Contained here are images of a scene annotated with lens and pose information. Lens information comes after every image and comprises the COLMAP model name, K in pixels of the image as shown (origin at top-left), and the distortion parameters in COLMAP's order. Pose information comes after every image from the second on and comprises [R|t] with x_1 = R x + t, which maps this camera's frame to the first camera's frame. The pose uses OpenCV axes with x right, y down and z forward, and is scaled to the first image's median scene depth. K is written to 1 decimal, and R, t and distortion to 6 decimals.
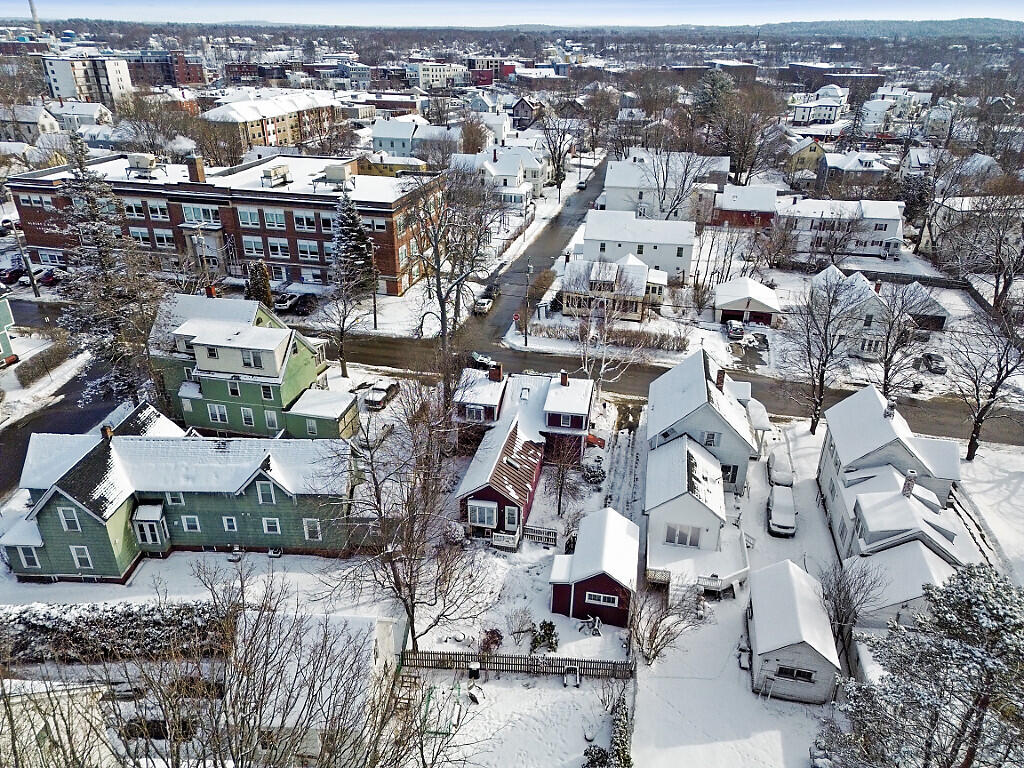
lens RADIAL K [[727.0, 0, 511.2], [0, 727.0, 381.7], [0, 0, 1]] dist [0.054092, -0.034799]
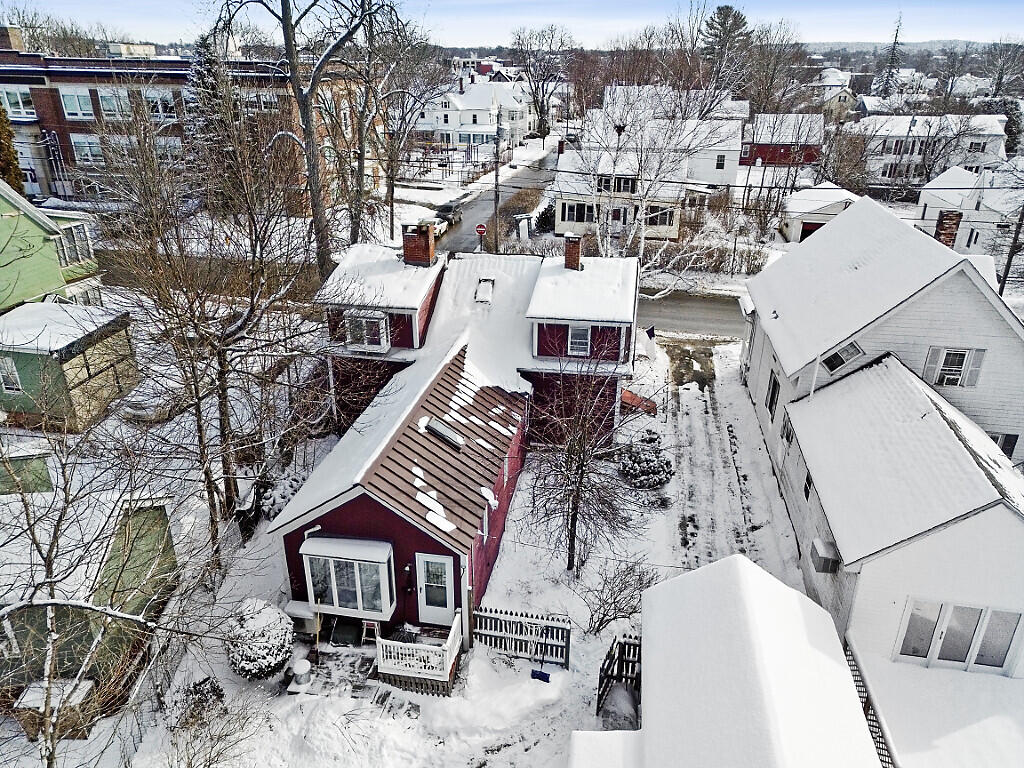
lens RADIAL K [[727.0, 0, 513.1], [0, 727.0, 387.0], [0, 0, 1]] dist [0.054092, -0.034799]
pose [[0.999609, -0.013374, 0.024573, 0.025720], [0.013922, 0.999655, -0.022275, 0.089933], [-0.024266, 0.022608, 0.999450, 0.582074]]
